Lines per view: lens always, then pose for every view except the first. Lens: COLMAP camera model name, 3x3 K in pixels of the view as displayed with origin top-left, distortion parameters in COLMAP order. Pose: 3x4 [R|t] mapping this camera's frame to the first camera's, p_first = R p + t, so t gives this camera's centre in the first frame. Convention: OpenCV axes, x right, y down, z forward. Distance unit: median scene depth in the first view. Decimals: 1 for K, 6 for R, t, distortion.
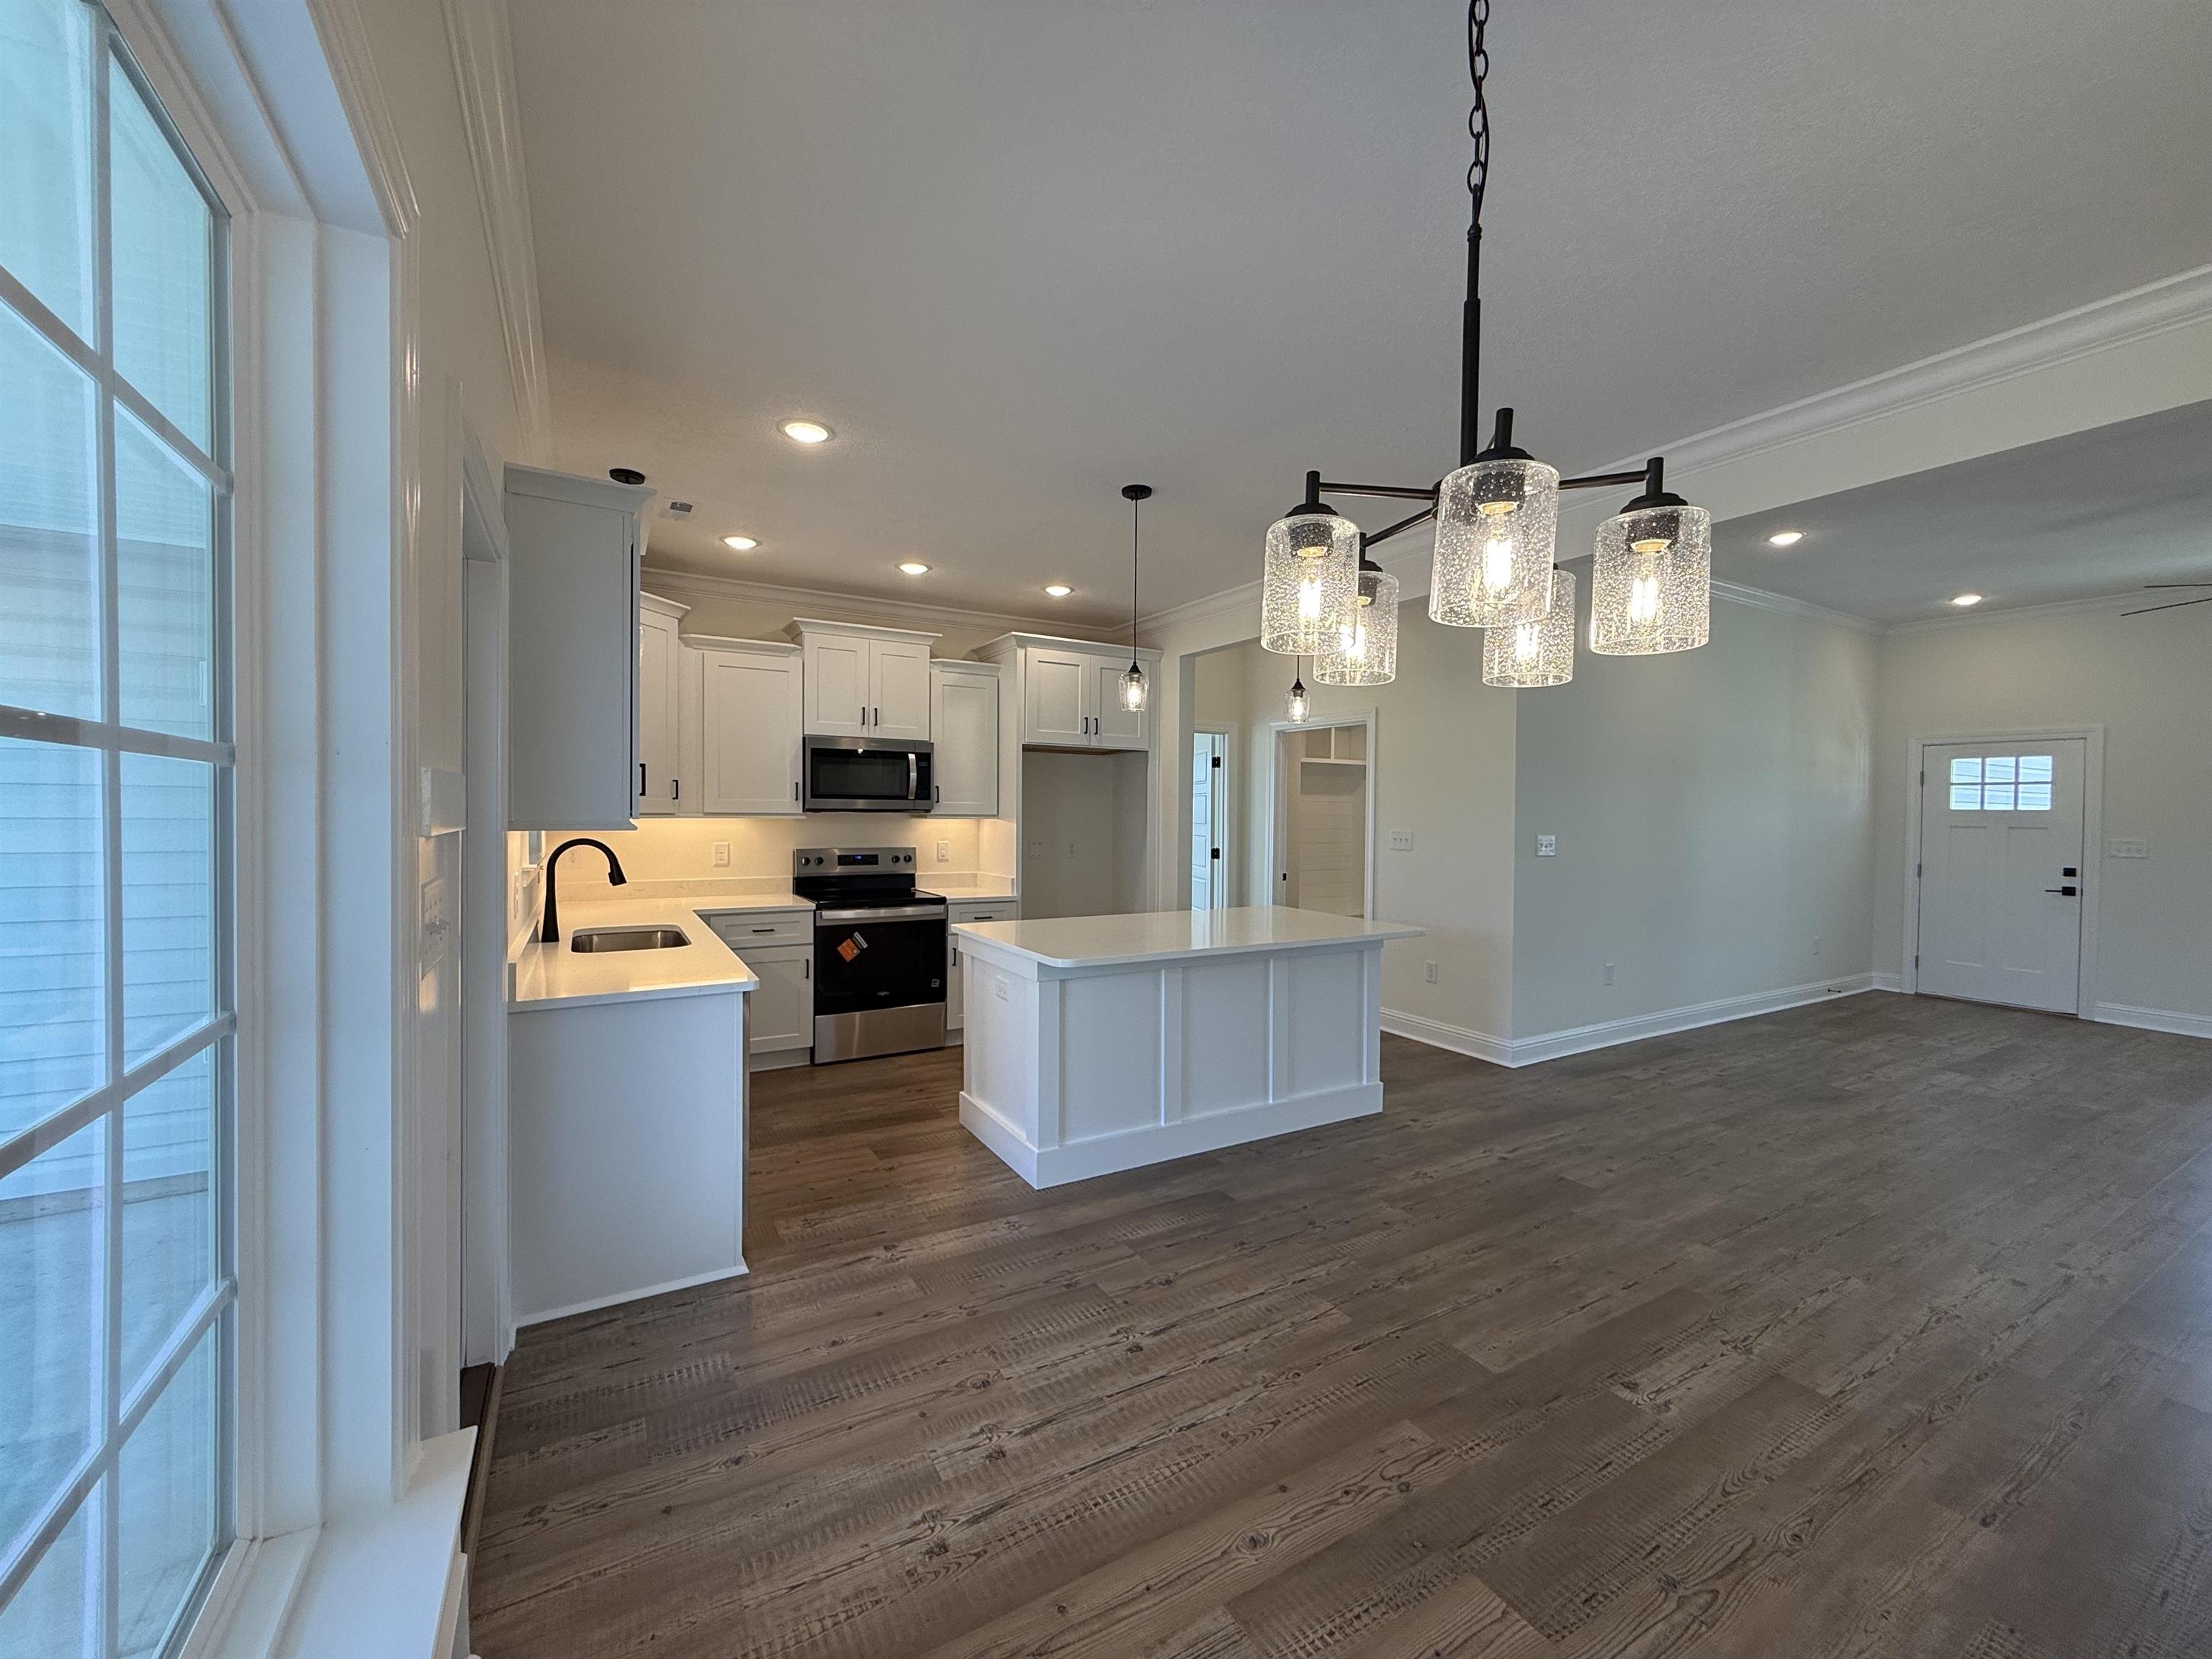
lens RADIAL K [[880.4, 0, 1104.3], [0, 880.4, 823.8], [0, 0, 1]] dist [-0.000973, 0.000042]
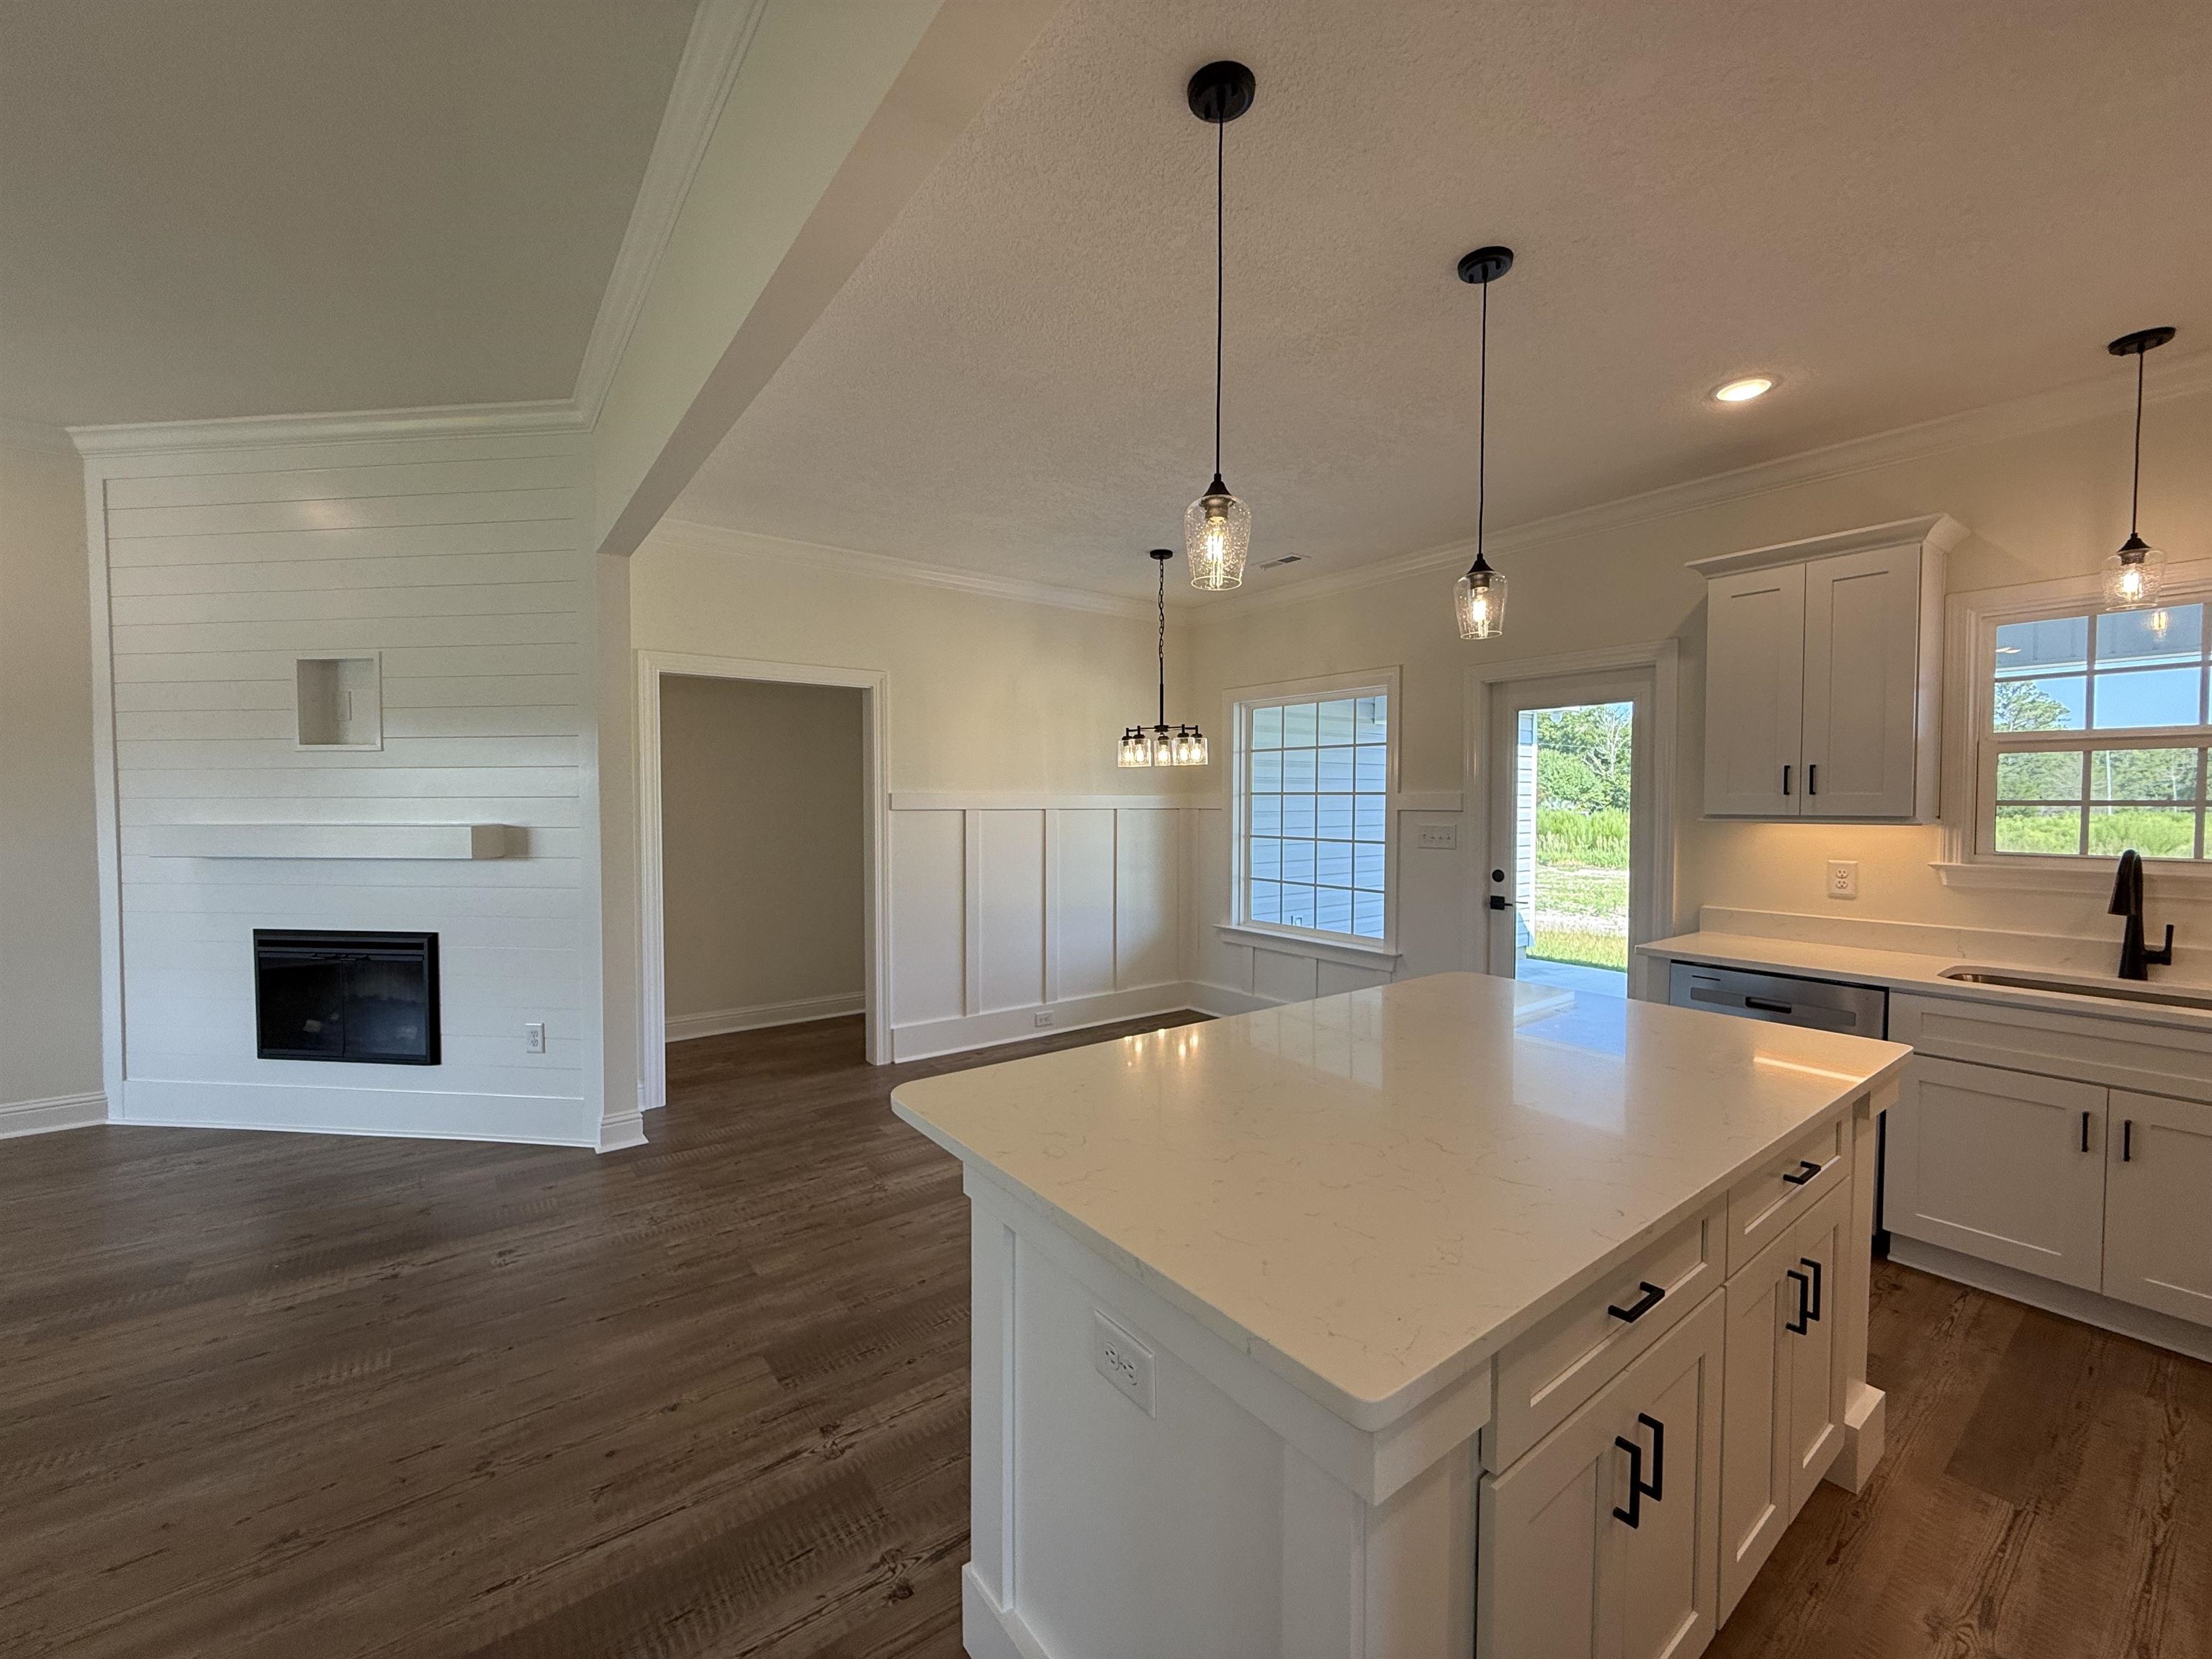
lens RADIAL K [[894.1, 0, 1106.0], [0, 894.1, 829.5], [0, 0, 1]] dist [0.000526, 0.000138]
pose [[-0.992778, -0.007849, -0.119706, 0.369934], [-0.013651, 0.998767, 0.047732, -0.024599], [0.119183, 0.049022, -0.991661, 1.642203]]
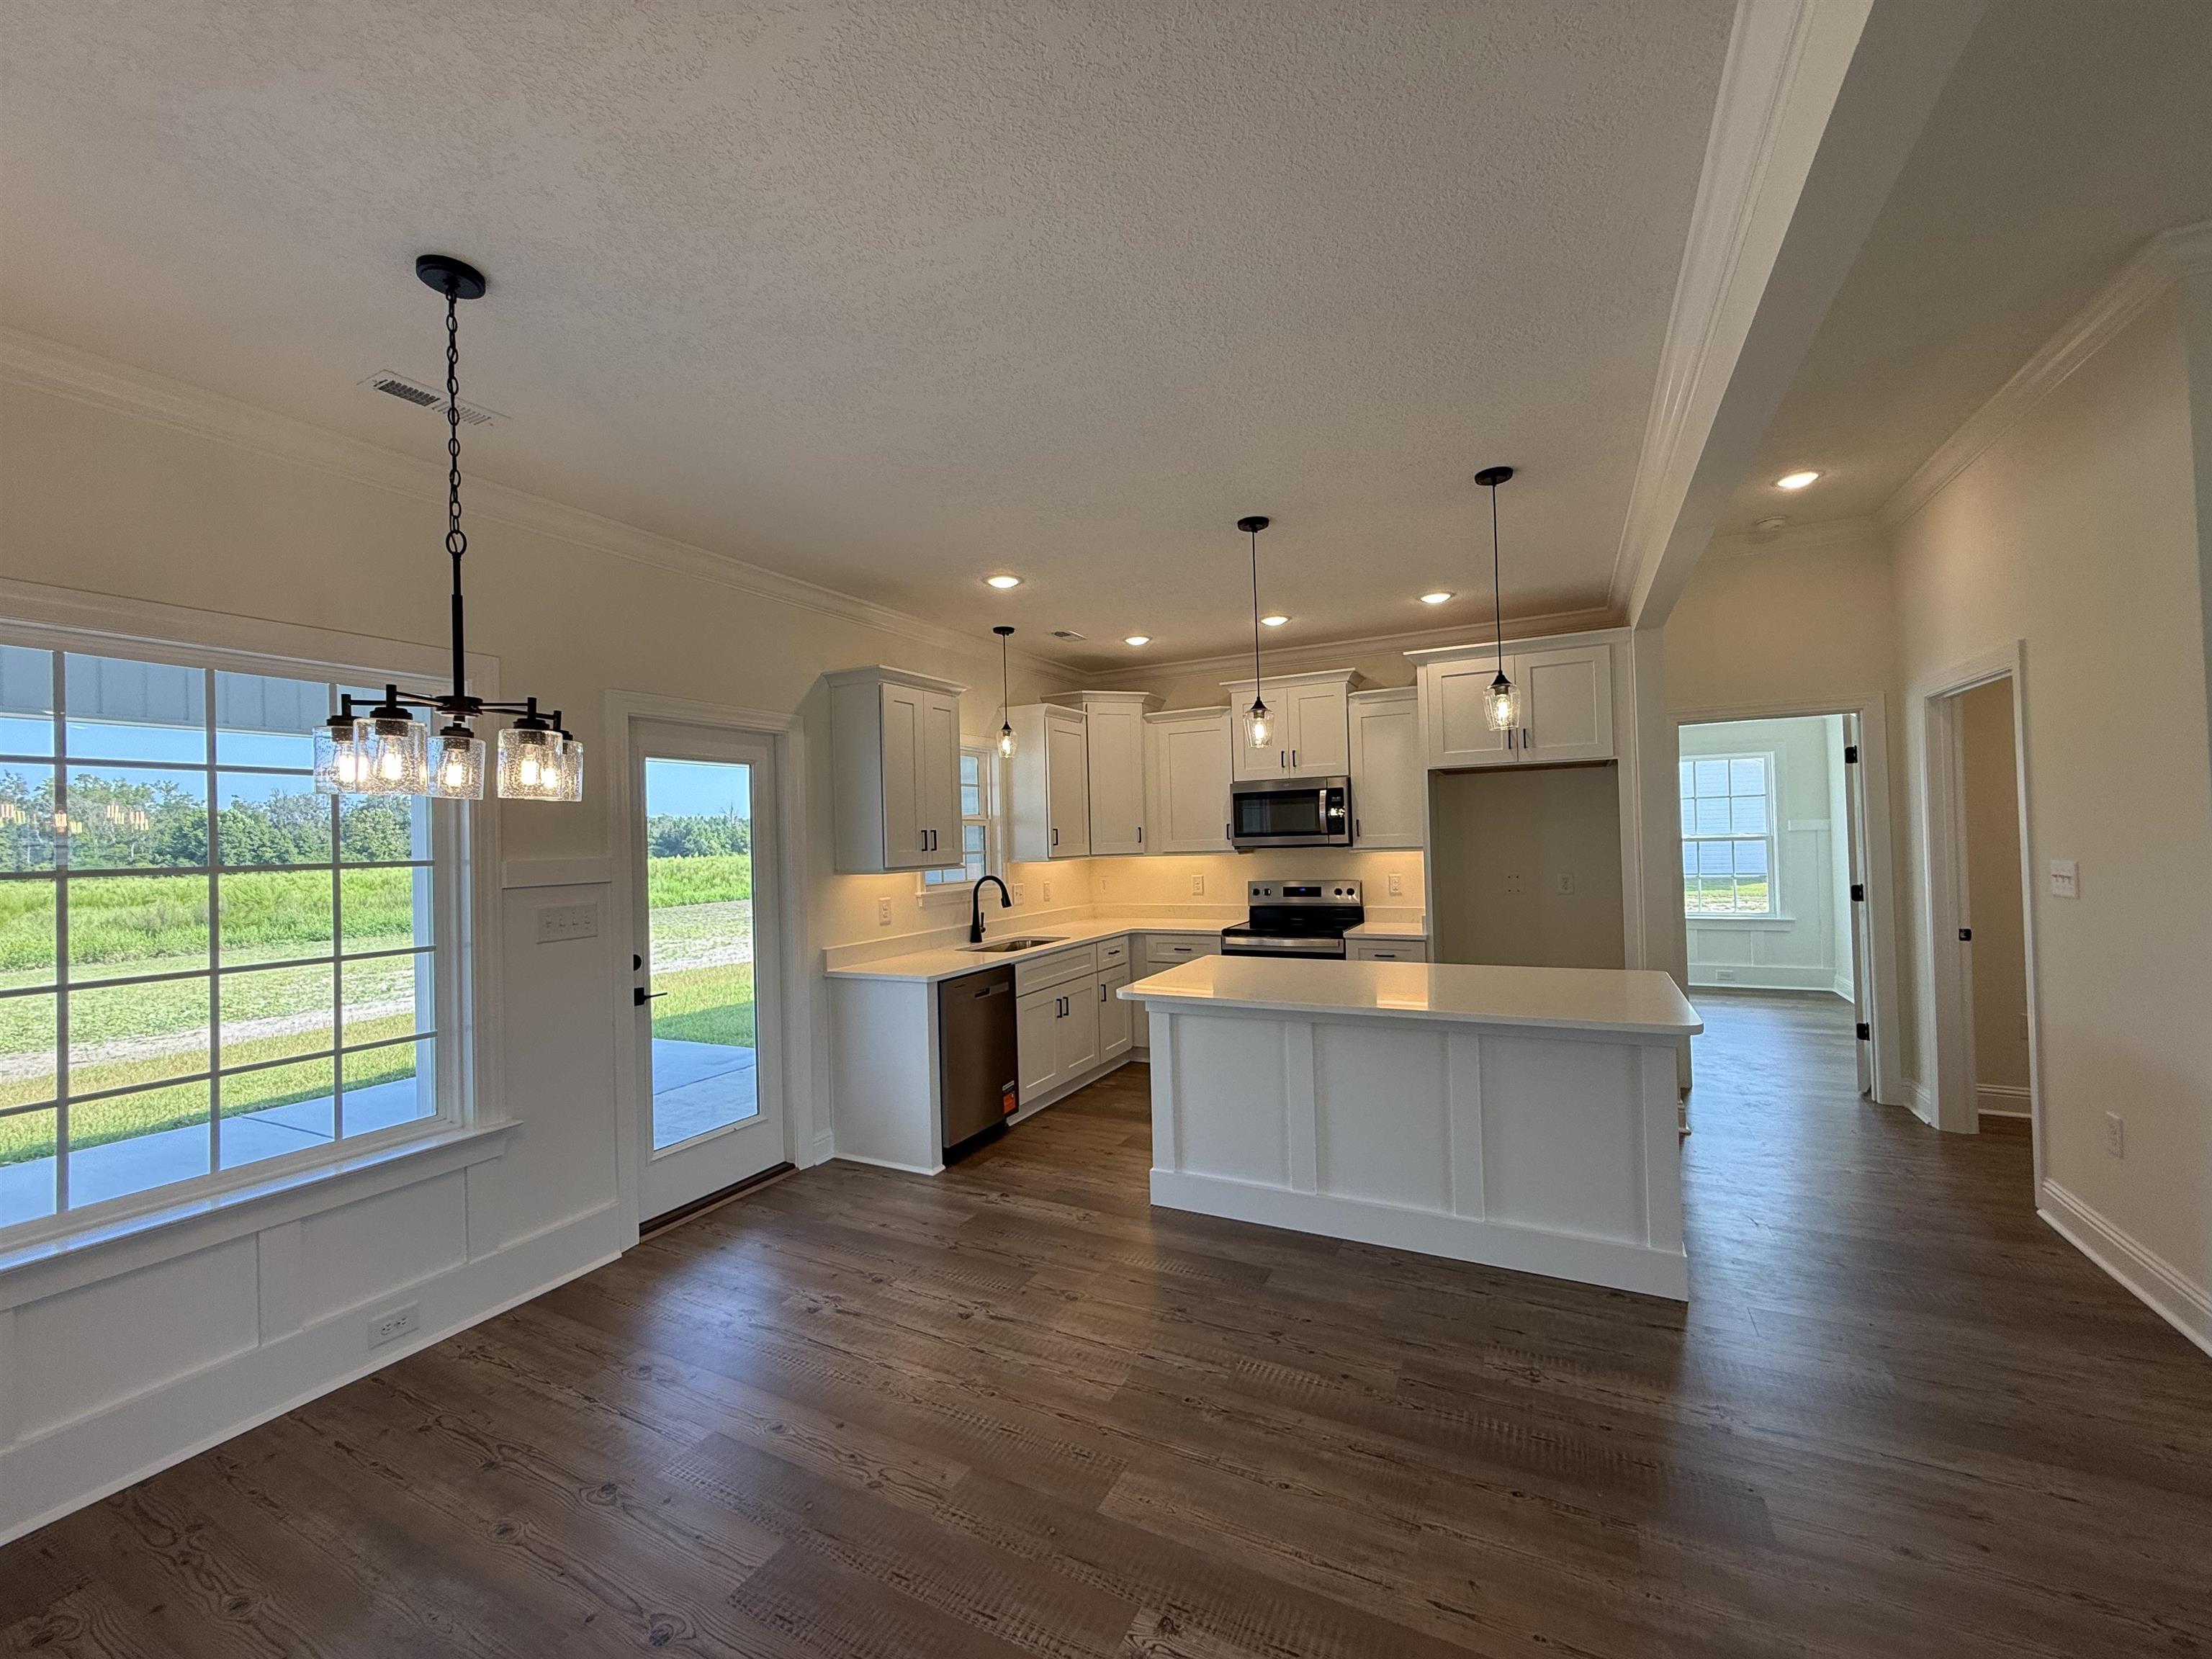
lens RADIAL K [[880.4, 0, 1104.3], [0, 880.4, 823.8], [0, 0, 1]] dist [-0.000973, 0.000042]
pose [[0.538460, -0.040756, -0.841665, 0.784033], [0.021447, 0.999169, -0.034662, -0.015220], [0.842378, 0.000613, 0.538886, 0.348653]]
